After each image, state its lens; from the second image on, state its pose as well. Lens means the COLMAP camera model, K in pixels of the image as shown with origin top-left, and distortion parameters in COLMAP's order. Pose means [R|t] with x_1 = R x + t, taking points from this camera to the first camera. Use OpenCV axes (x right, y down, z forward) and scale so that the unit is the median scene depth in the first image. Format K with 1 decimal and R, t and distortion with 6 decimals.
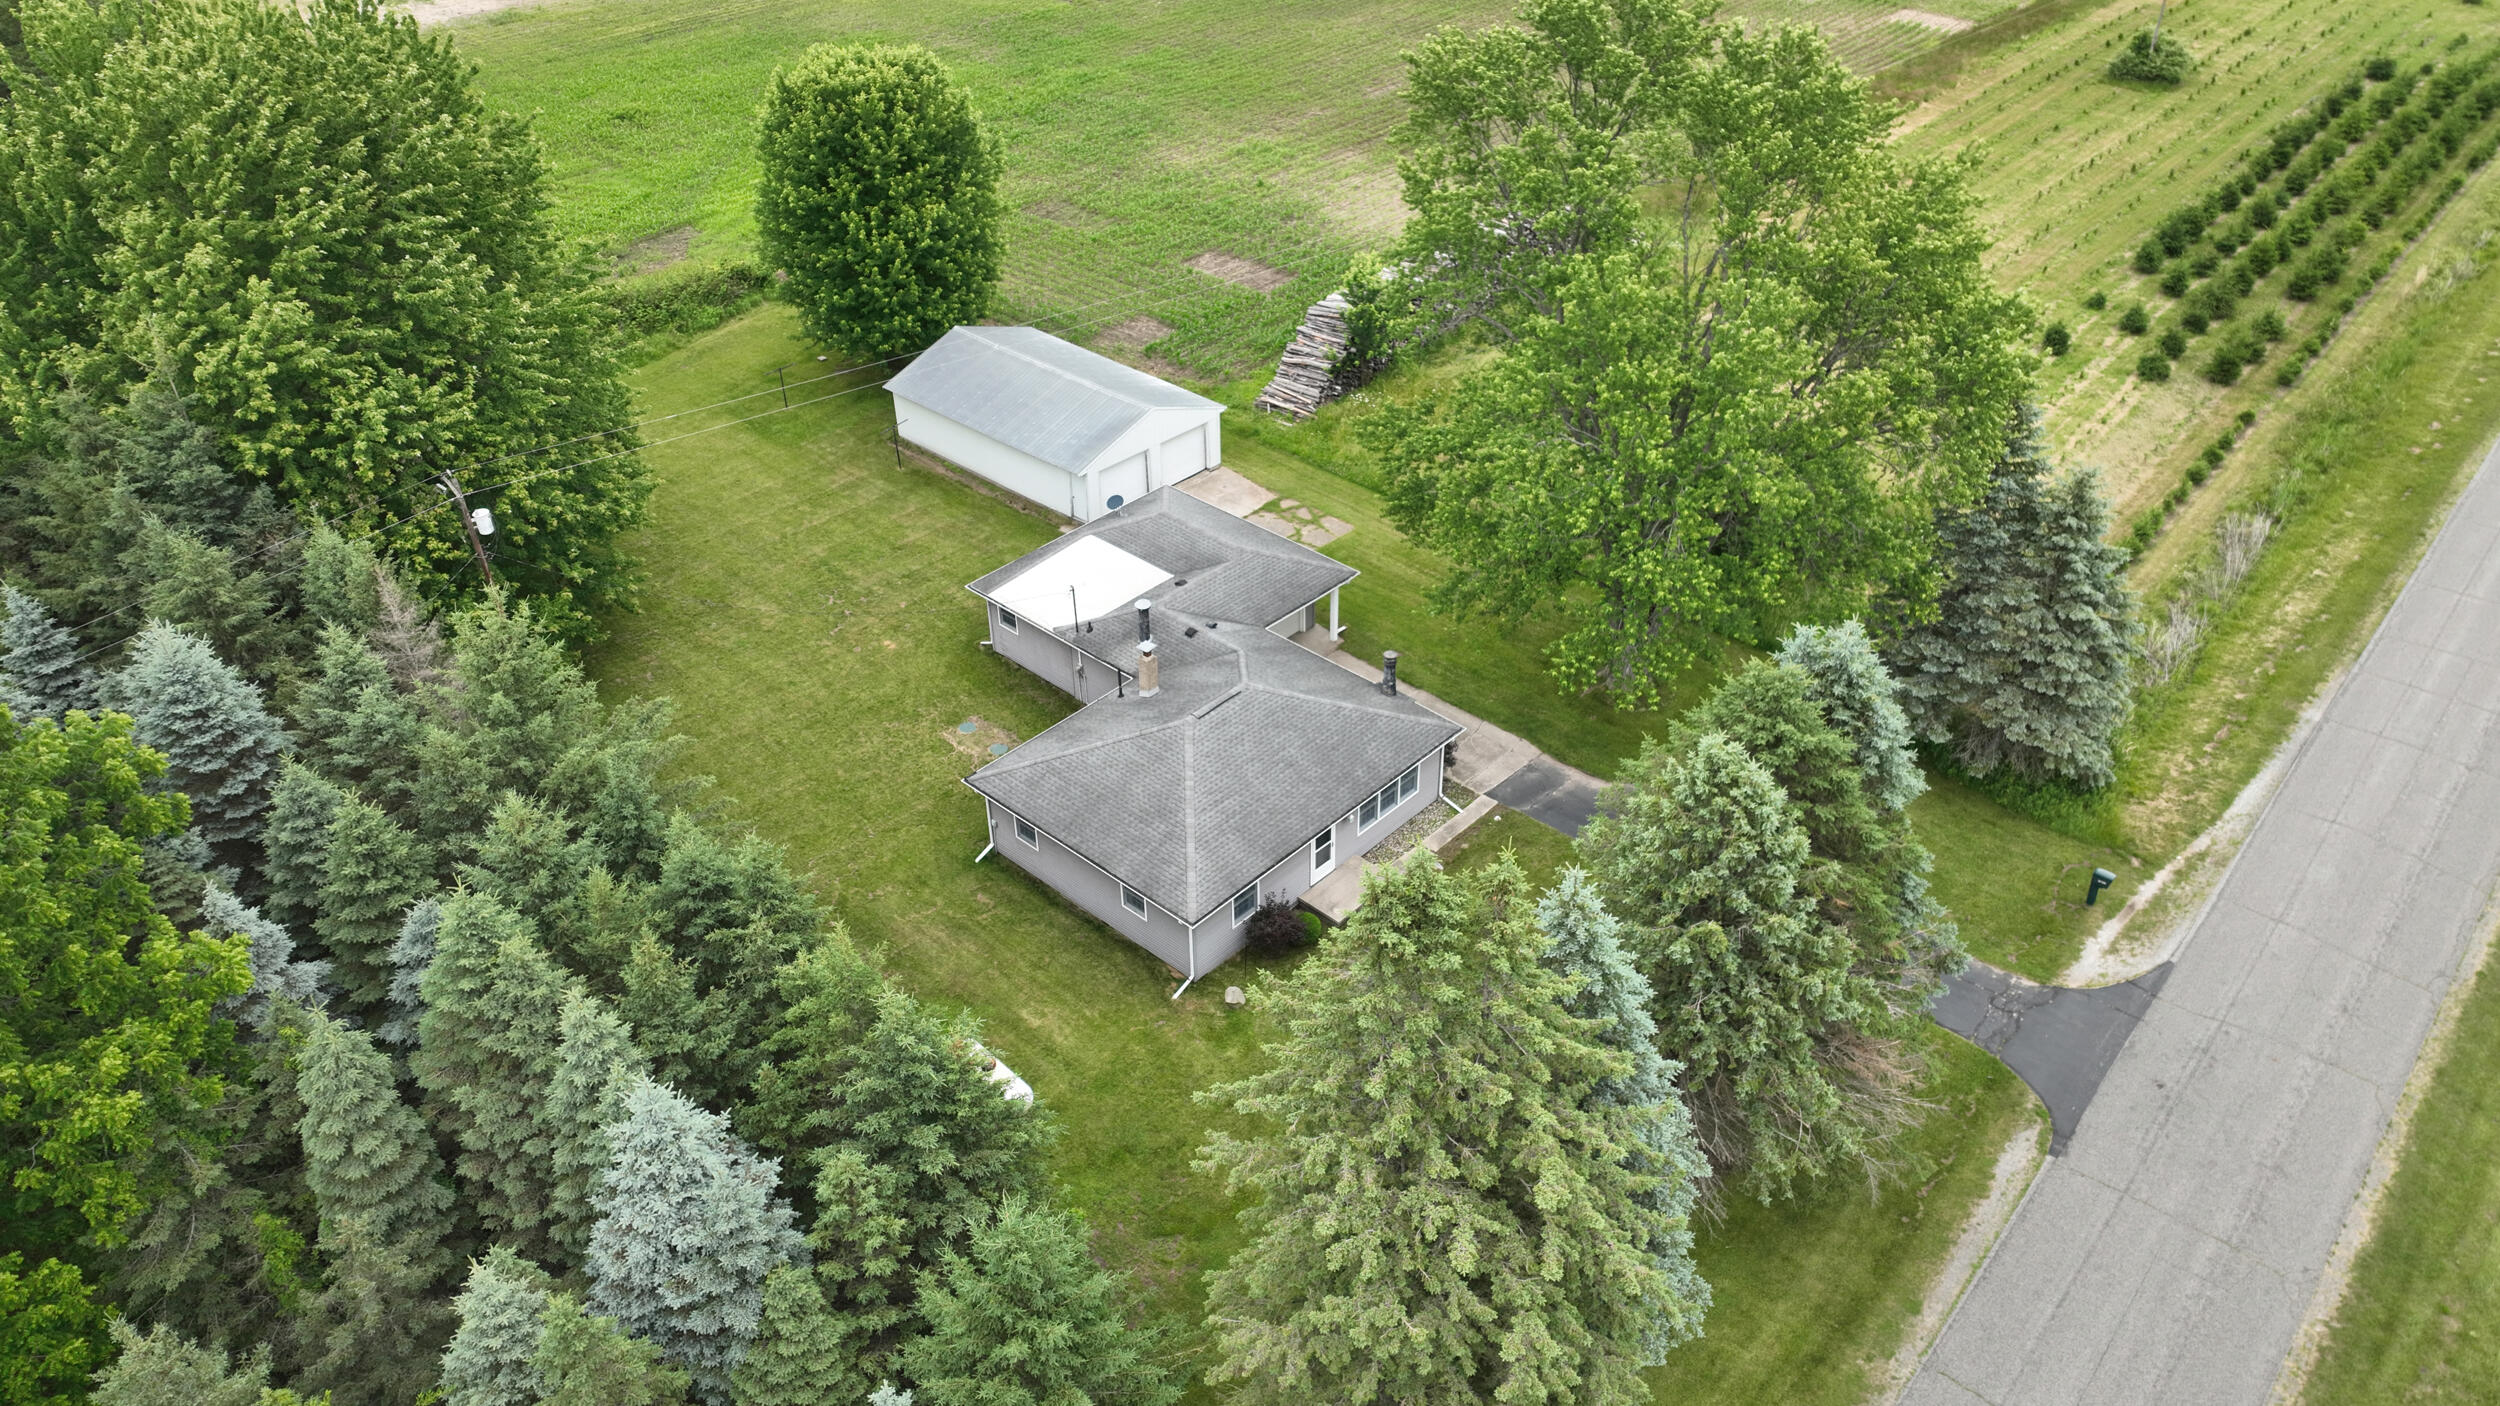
lens RADIAL K [[1794.8, 0, 1255.2], [0, 1794.8, 707.4], [0, 0, 1]] dist [0.003164, 0.007956]
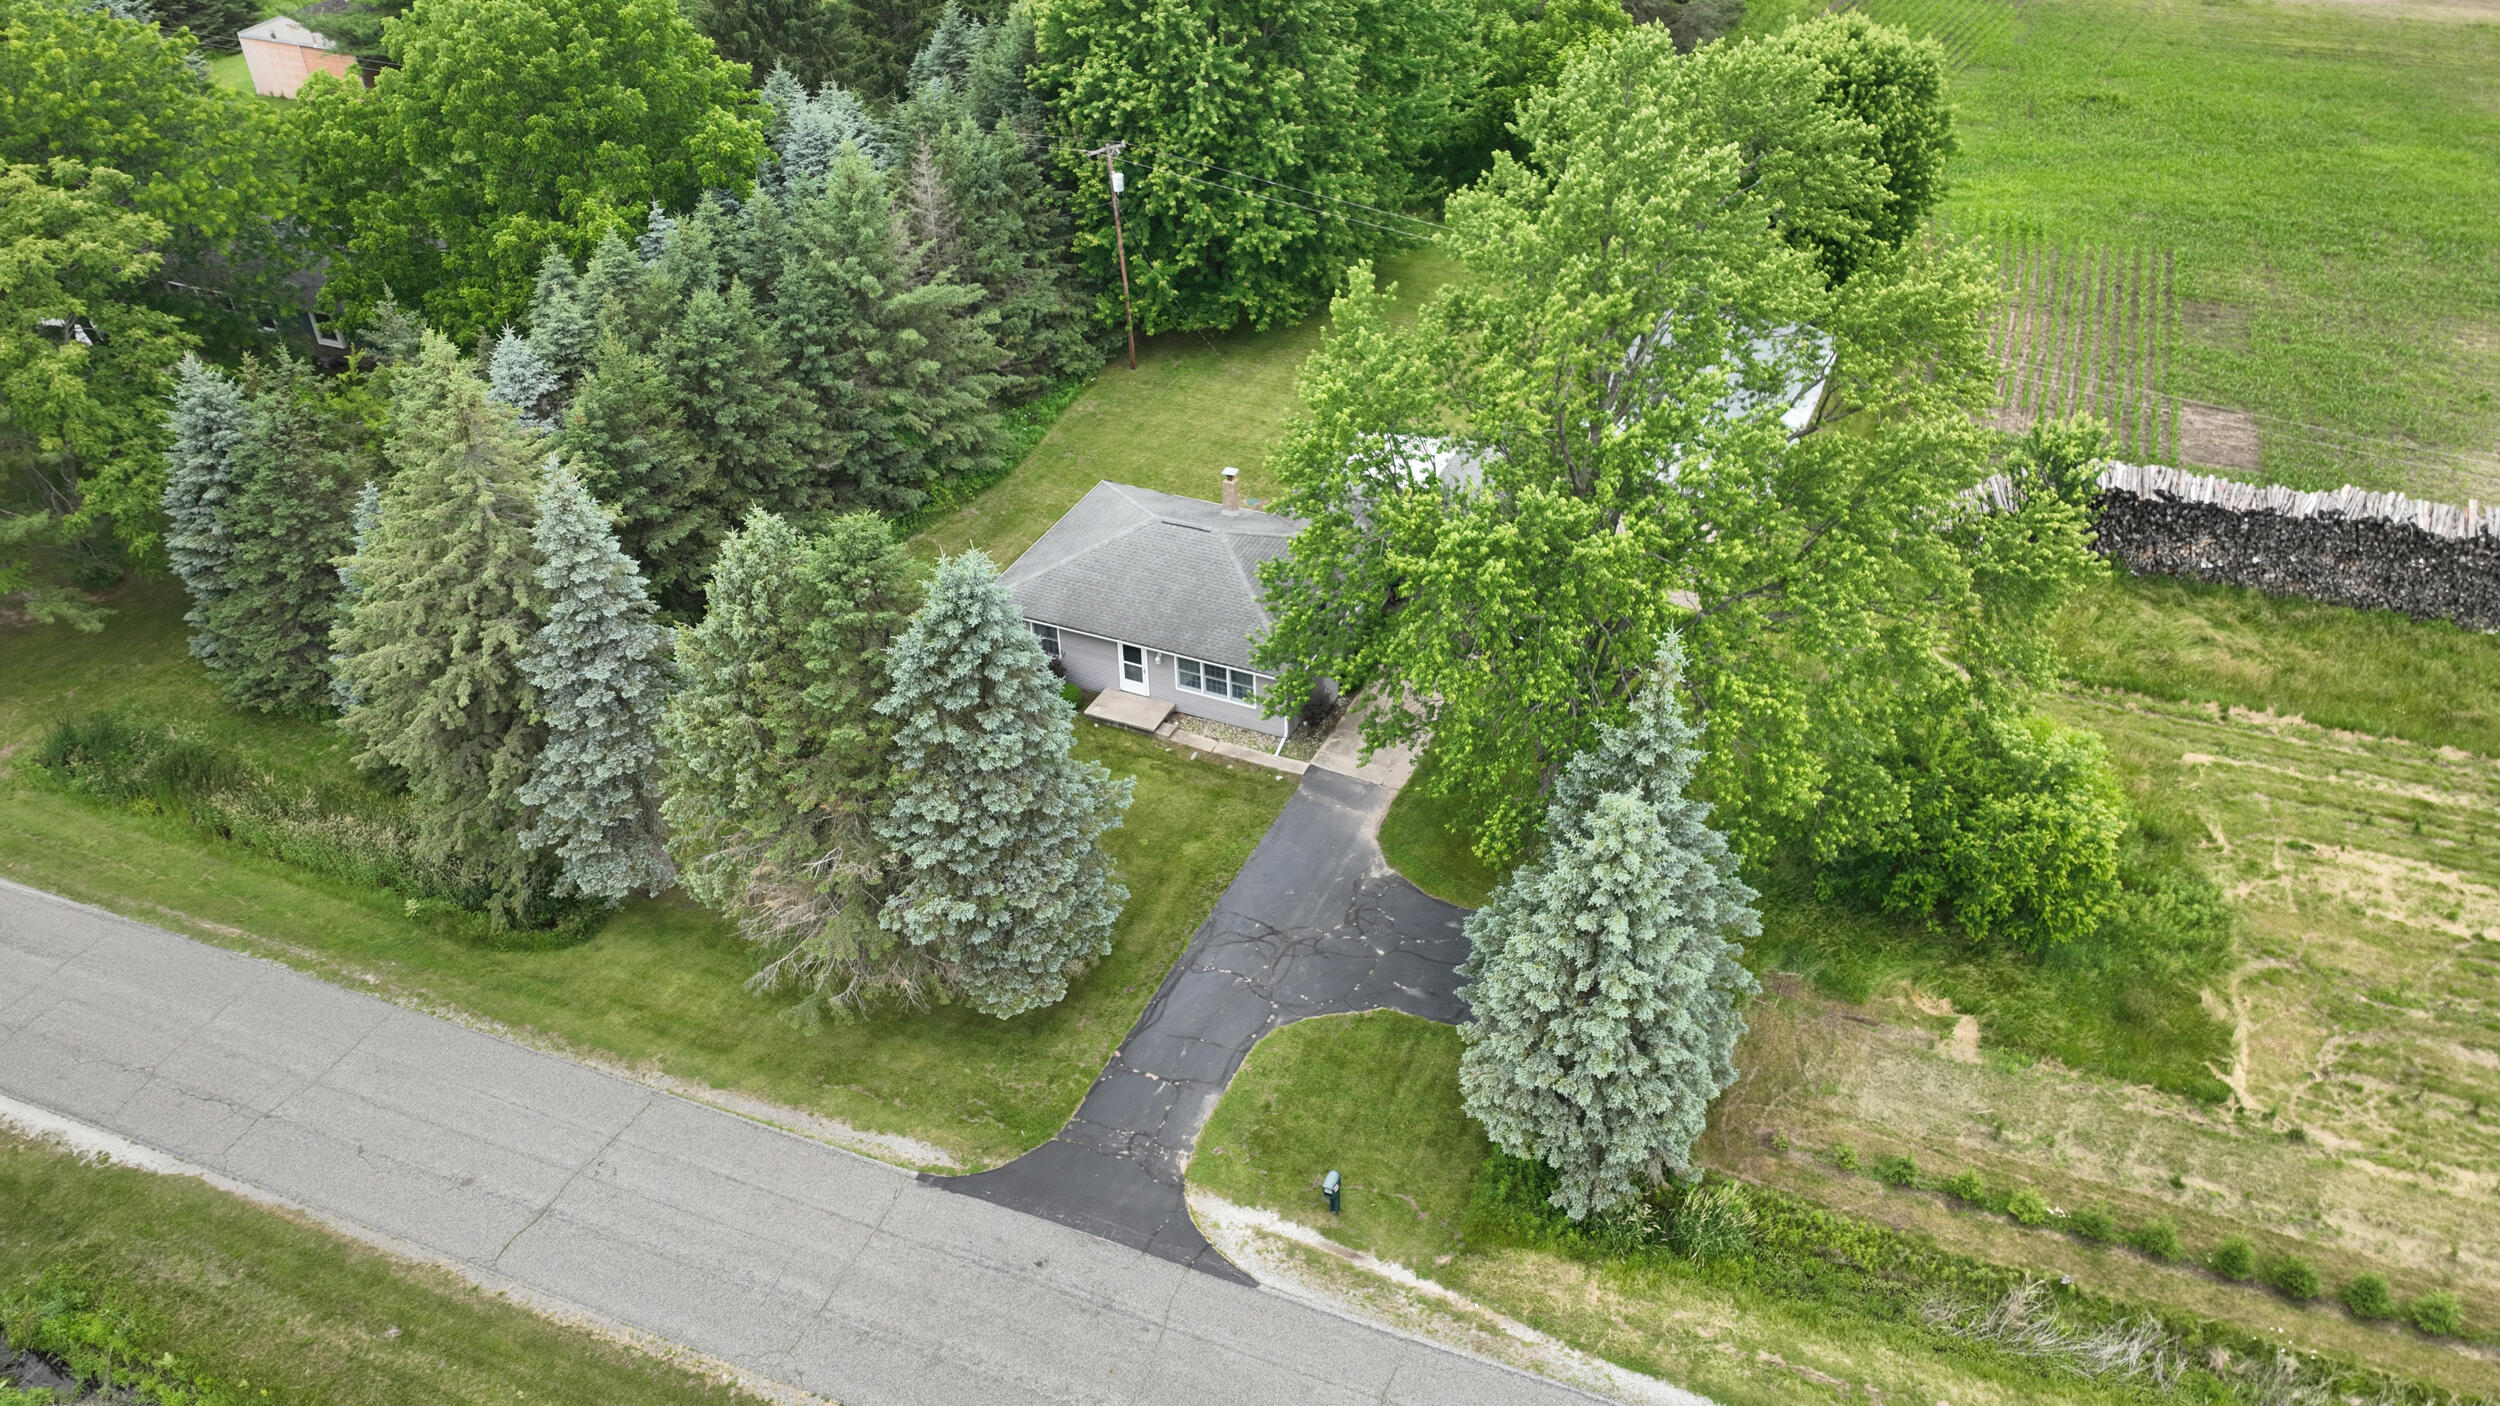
lens RADIAL K [[1781.6, 0, 1259.0], [0, 1781.6, 703.9], [0, 0, 1]] dist [0.006177, 0.005830]
pose [[0.323450, 0.555799, -0.765812, 0.933093], [-0.541427, 0.772447, 0.331937, -0.318141], [0.776039, 0.307266, 0.550773, 0.440537]]
